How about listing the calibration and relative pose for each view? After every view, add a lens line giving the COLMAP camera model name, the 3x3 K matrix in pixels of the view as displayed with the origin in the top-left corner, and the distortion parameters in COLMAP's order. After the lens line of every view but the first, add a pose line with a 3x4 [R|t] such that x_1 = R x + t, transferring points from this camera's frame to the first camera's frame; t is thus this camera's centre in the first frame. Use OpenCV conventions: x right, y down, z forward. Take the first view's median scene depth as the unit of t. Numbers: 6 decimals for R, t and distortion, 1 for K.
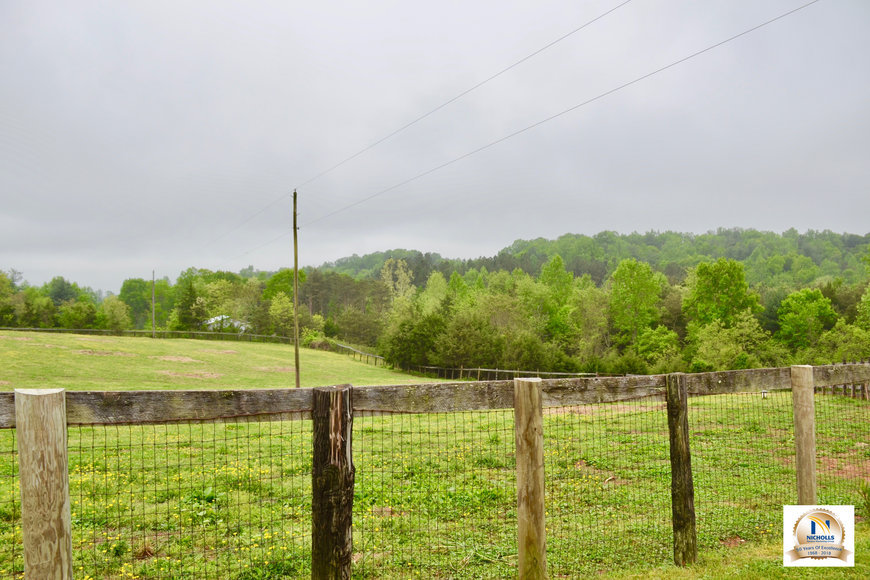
lens RADIAL K [[697.7, 0, 427.9], [0, 697.7, 293.8], [0, 0, 1]] dist [-0.135335, 0.086646]
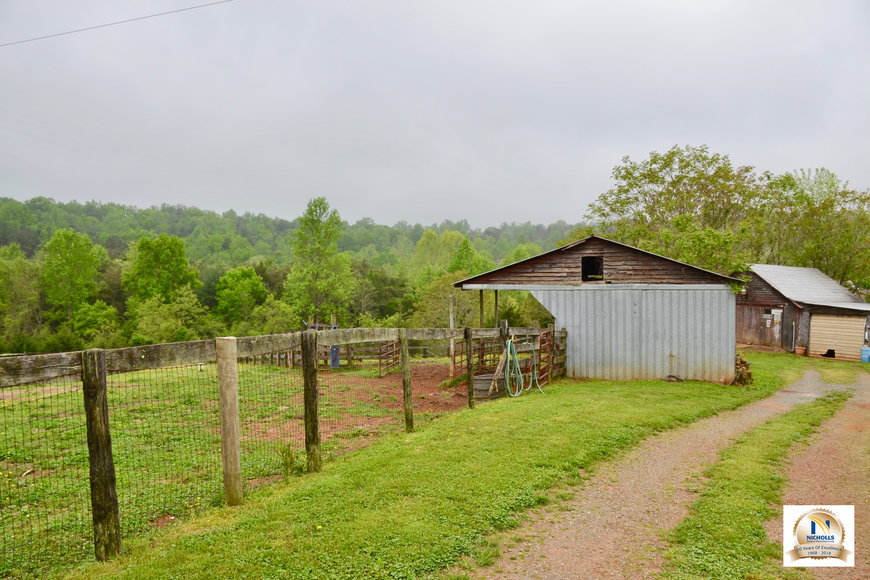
lens RADIAL K [[697.7, 0, 436.4], [0, 697.7, 291.4], [0, 0, 1]] dist [-0.135335, 0.086646]
pose [[0.706461, 0.006958, 0.707717, 0.002685], [-0.029911, 0.999352, 0.020033, 0.000455], [-0.707119, -0.035321, 0.706212, 0.002976]]
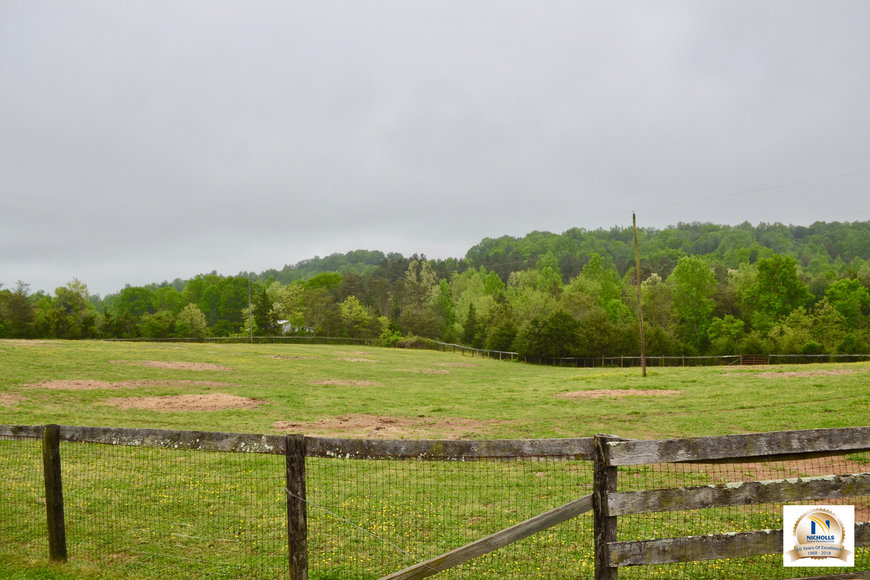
lens RADIAL K [[697.7, 0, 433.2], [0, 697.7, 292.0], [0, 0, 1]] dist [-0.135335, 0.086646]
pose [[0.995149, -0.029630, 0.093815, -0.248940], [0.029703, 0.999559, 0.000623, -0.006979], [-0.093792, 0.002167, 0.995589, -0.080935]]
